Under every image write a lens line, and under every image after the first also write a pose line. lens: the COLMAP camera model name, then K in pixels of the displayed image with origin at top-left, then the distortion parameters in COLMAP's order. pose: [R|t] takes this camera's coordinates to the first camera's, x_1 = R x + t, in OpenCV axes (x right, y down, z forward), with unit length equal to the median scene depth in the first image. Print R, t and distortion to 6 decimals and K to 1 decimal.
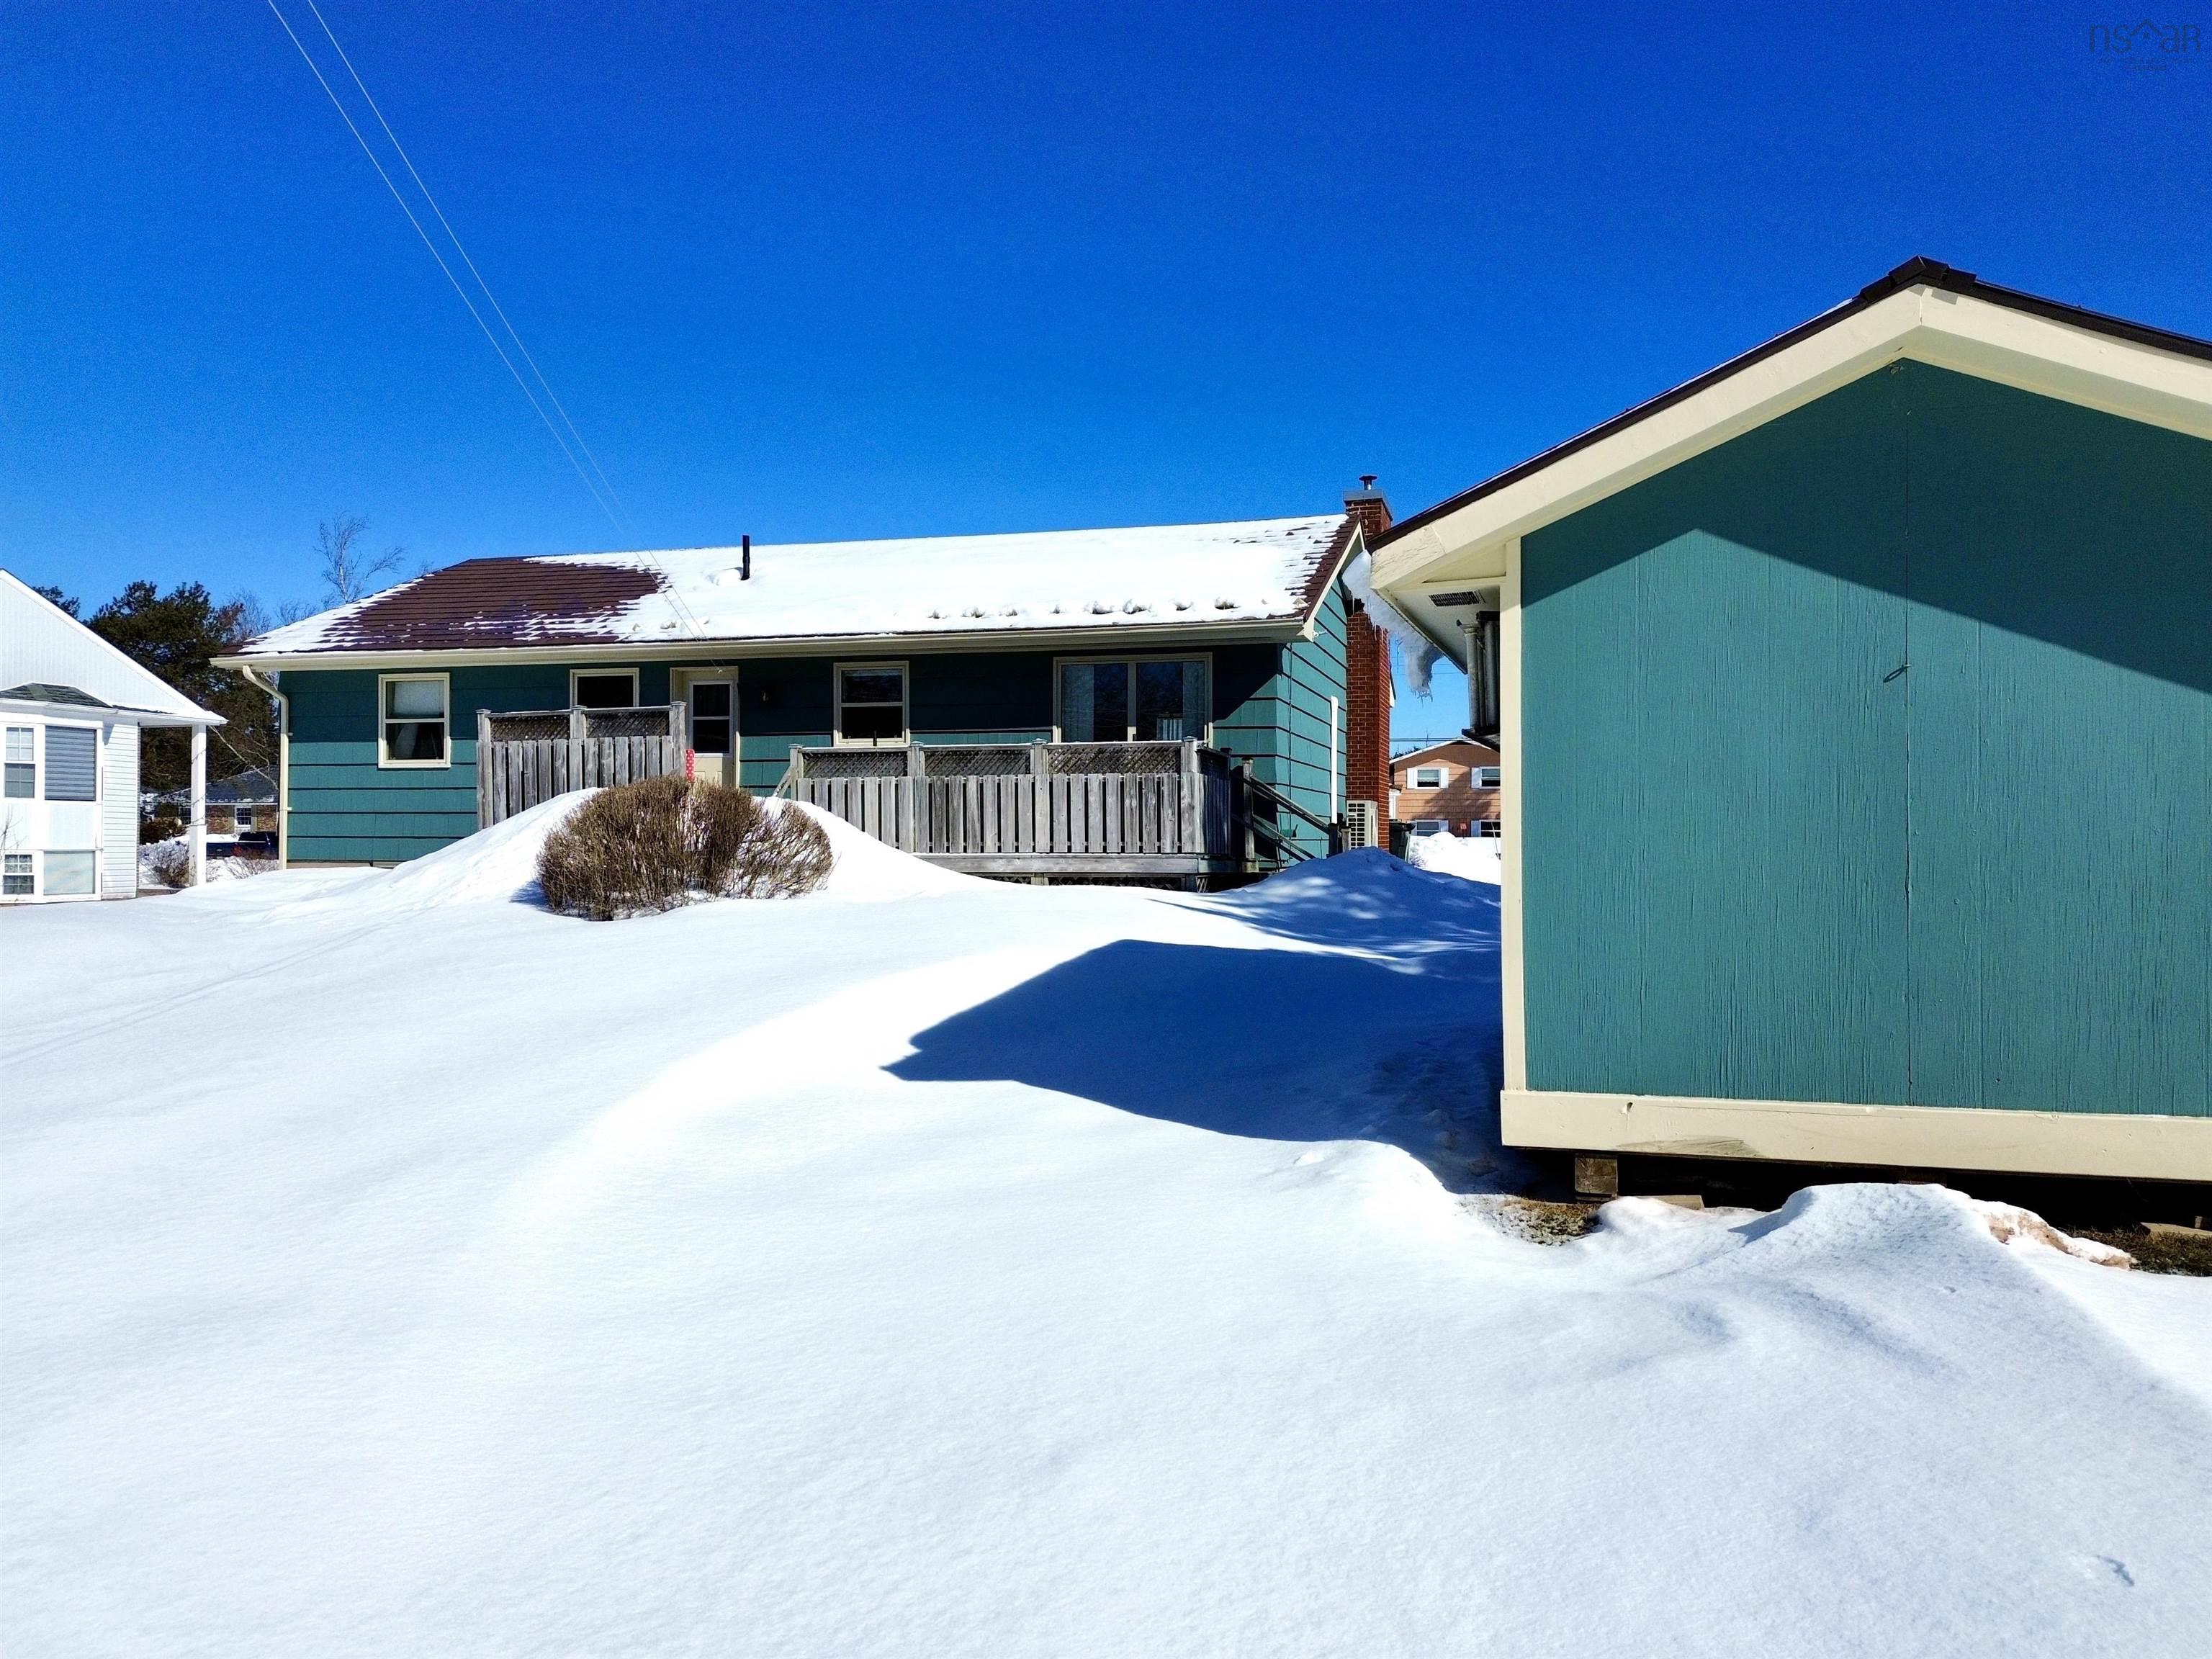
lens RADIAL K [[1526.2, 0, 1194.5], [0, 1526.2, 825.7], [0, 0, 1]] dist [-0.001079, -0.002771]
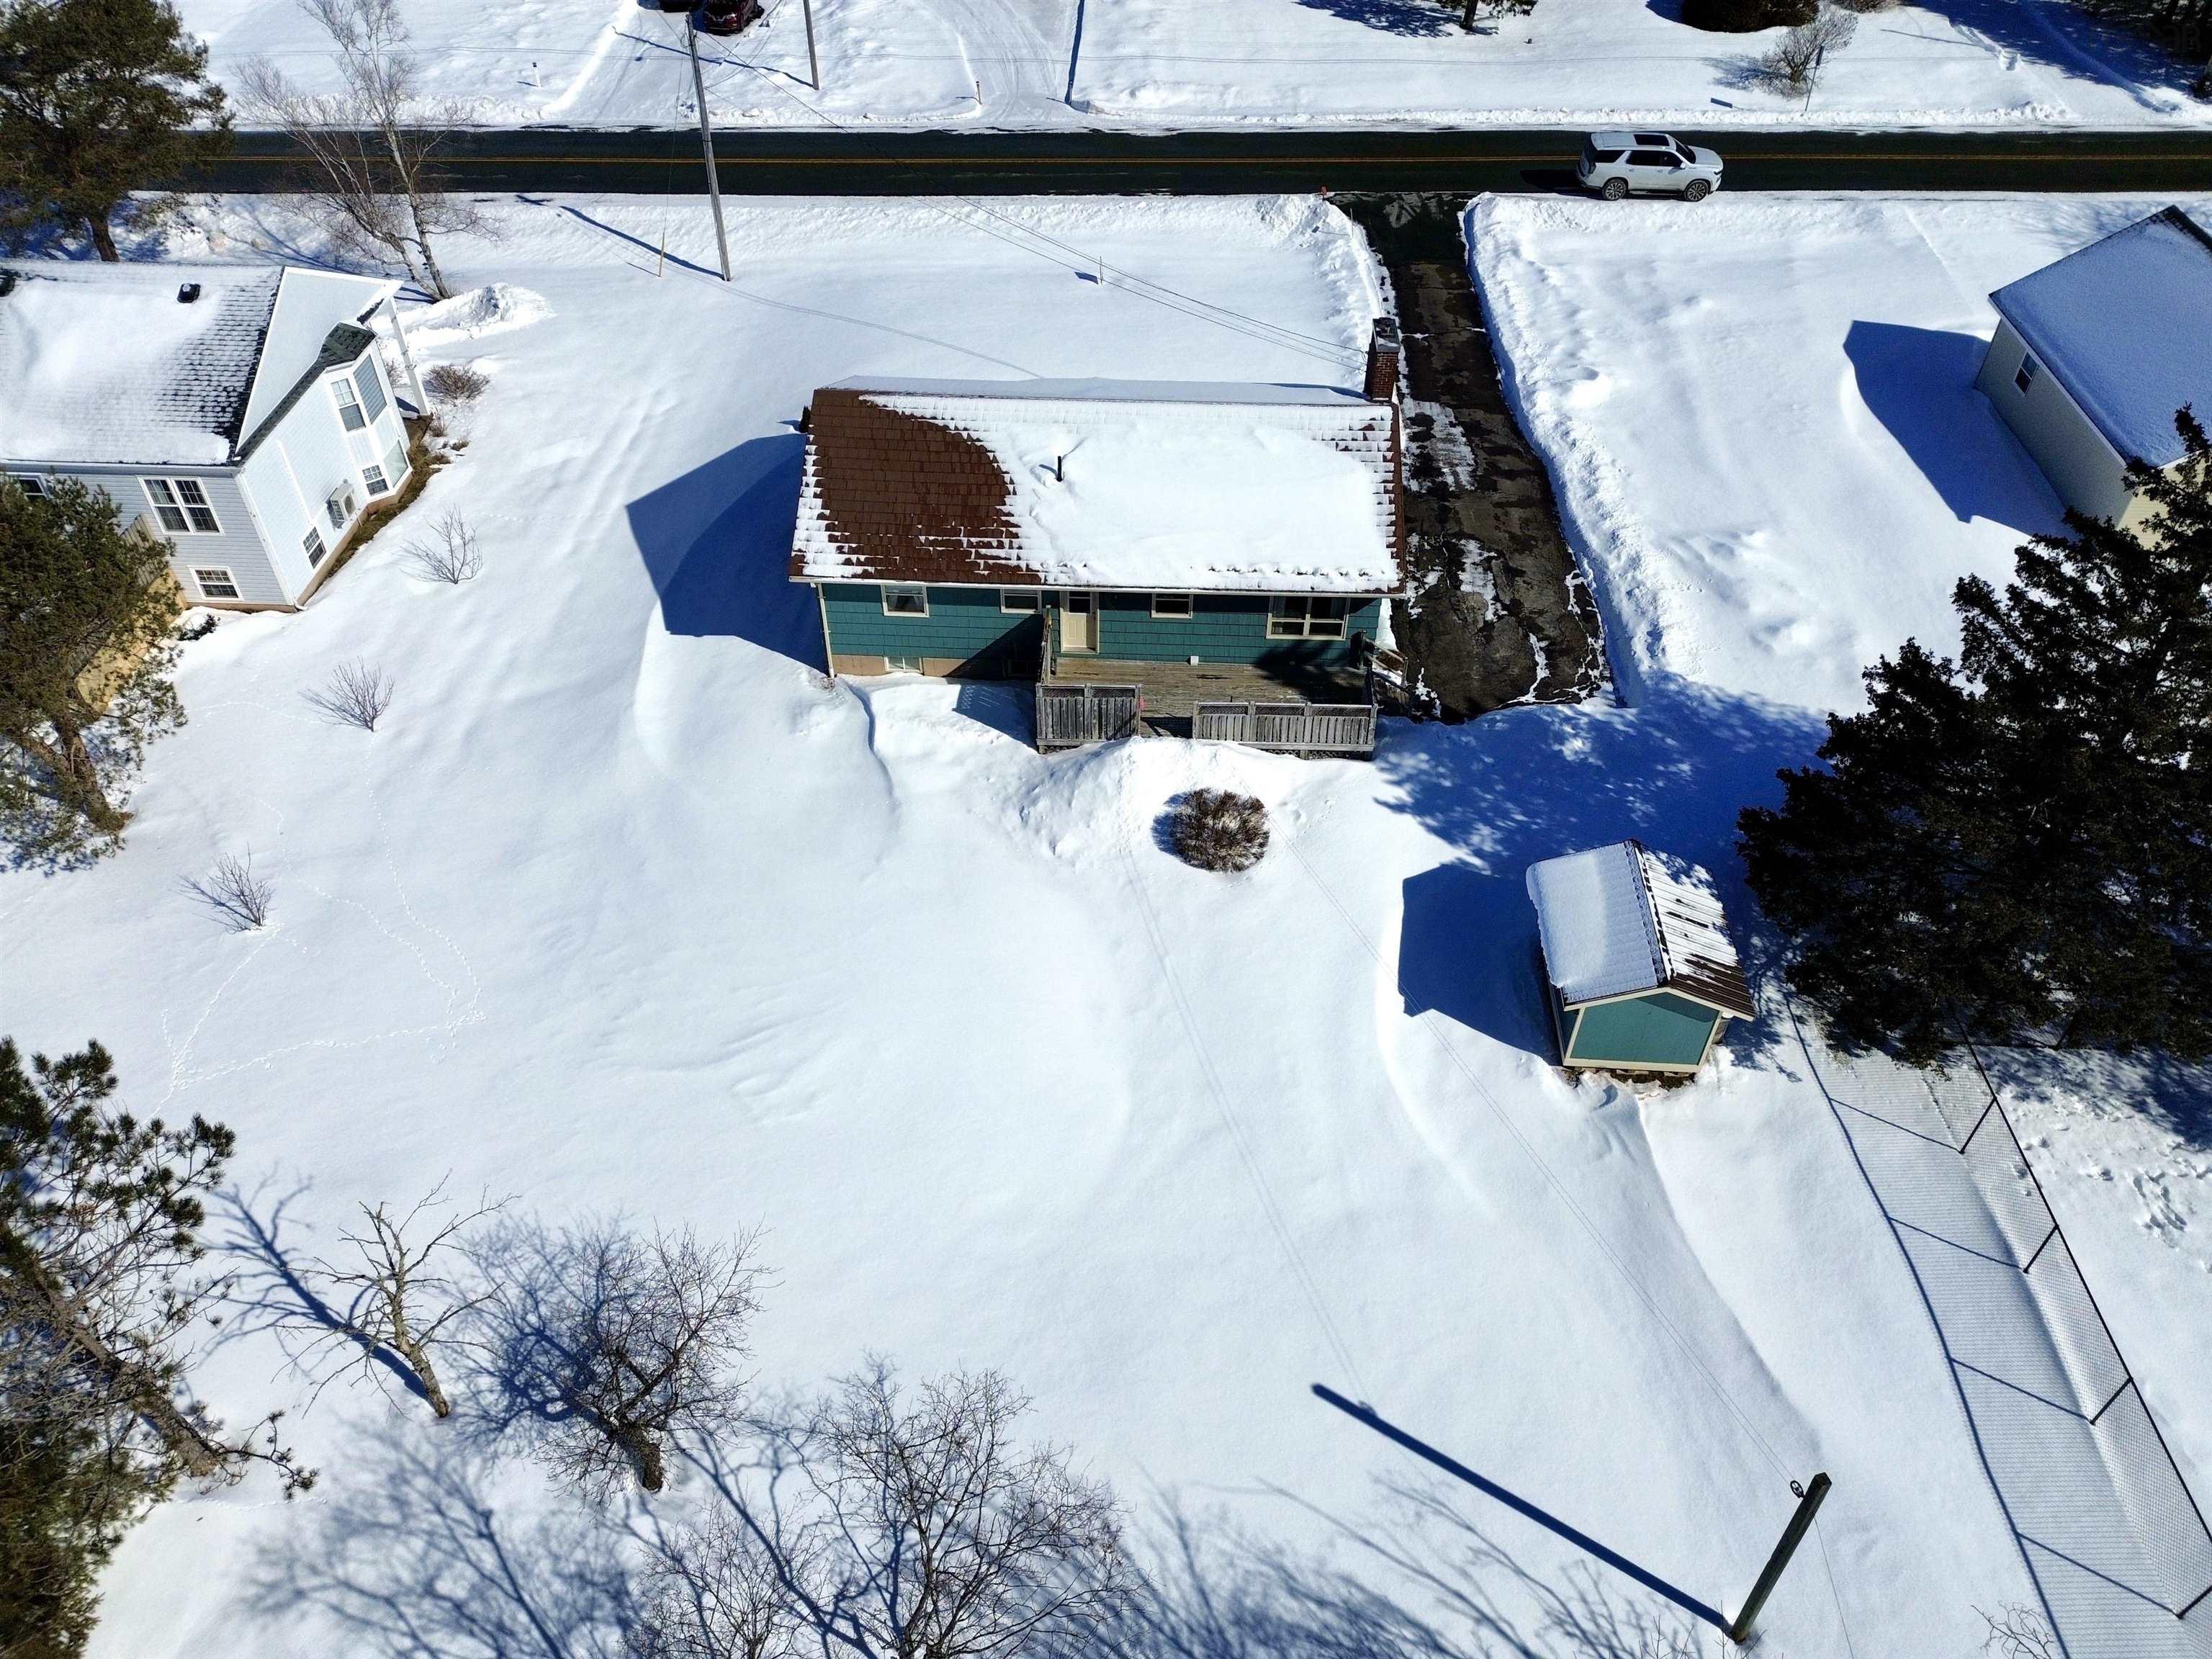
lens RADIAL K [[1541.2, 0, 1106.0], [0, 1541.2, 829.5], [0, 0, 1]] dist [0.048817, -0.047251]
pose [[0.982928, -0.127863, 0.132299, -0.575742], [0.000957, 0.722602, 0.691264, -1.199494], [-0.183987, -0.679336, 0.710388, -0.585154]]
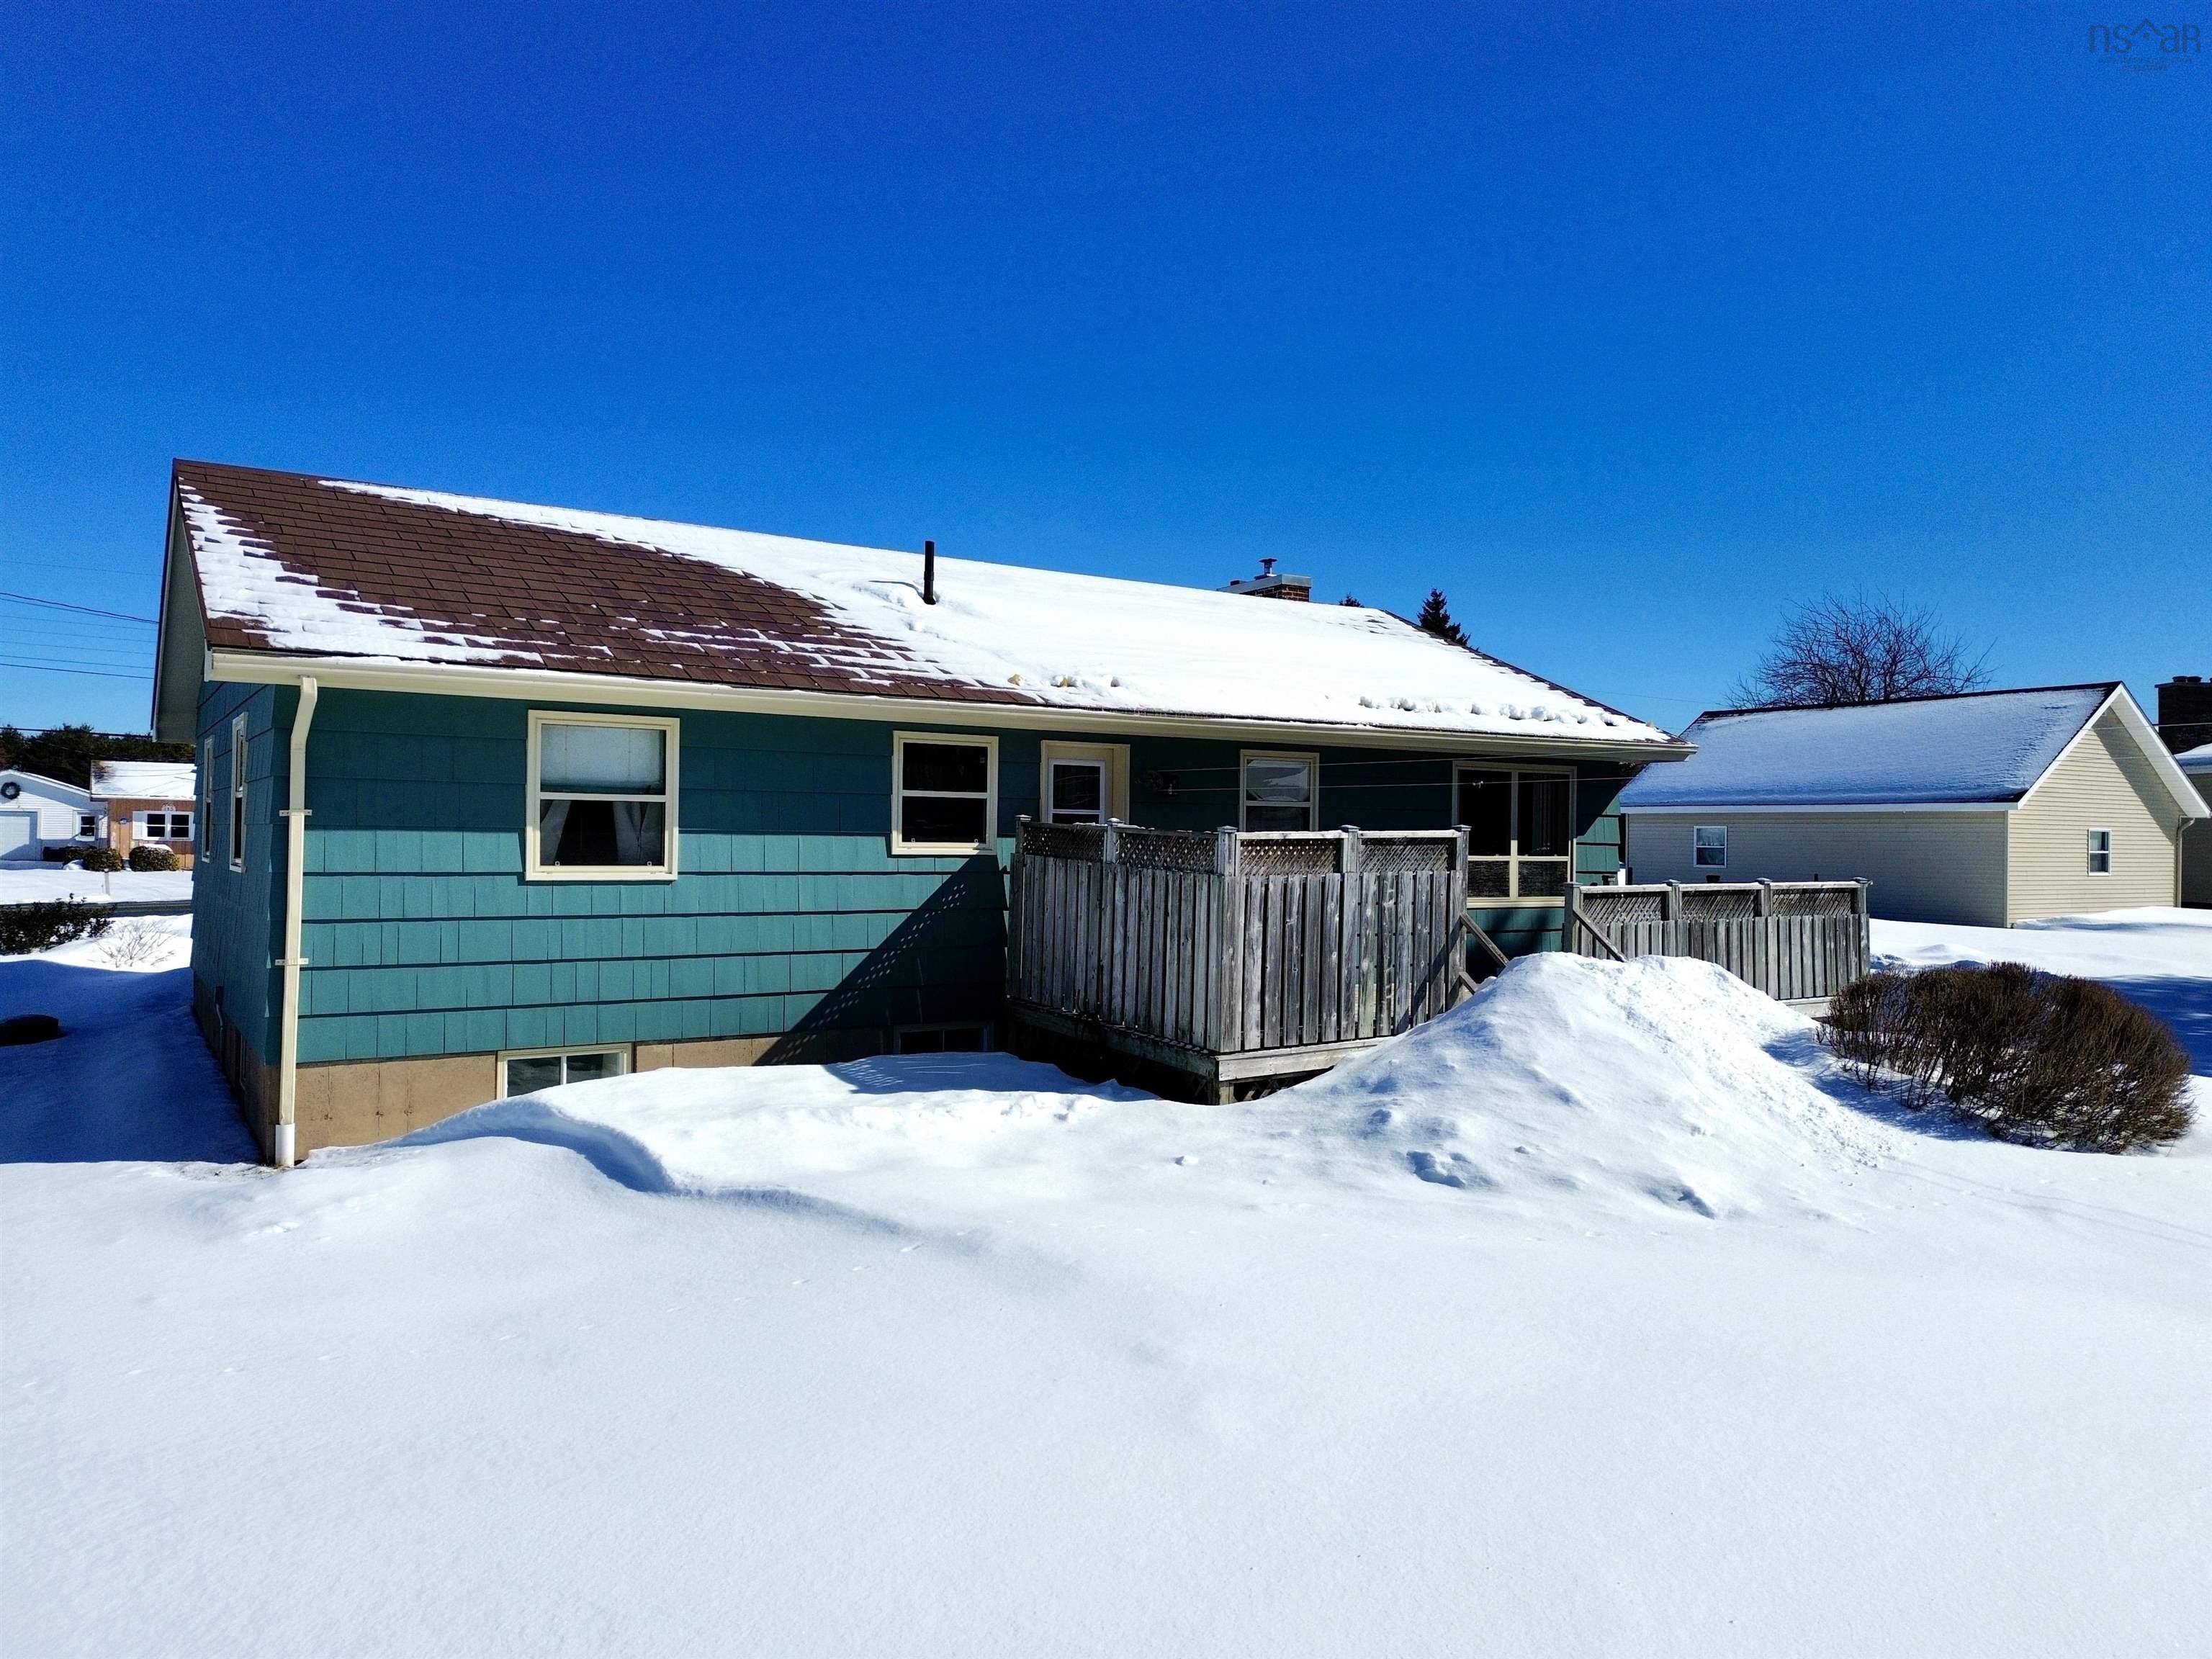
lens RADIAL K [[1541.2, 0, 1106.0], [0, 1541.2, 829.5], [0, 0, 1]] dist [0.048817, -0.047251]
pose [[0.690514, 0.011421, 0.723229, -0.830666], [-0.015764, 0.999875, -0.000739, -0.061739], [-0.723147, -0.010890, 0.690608, 0.485120]]
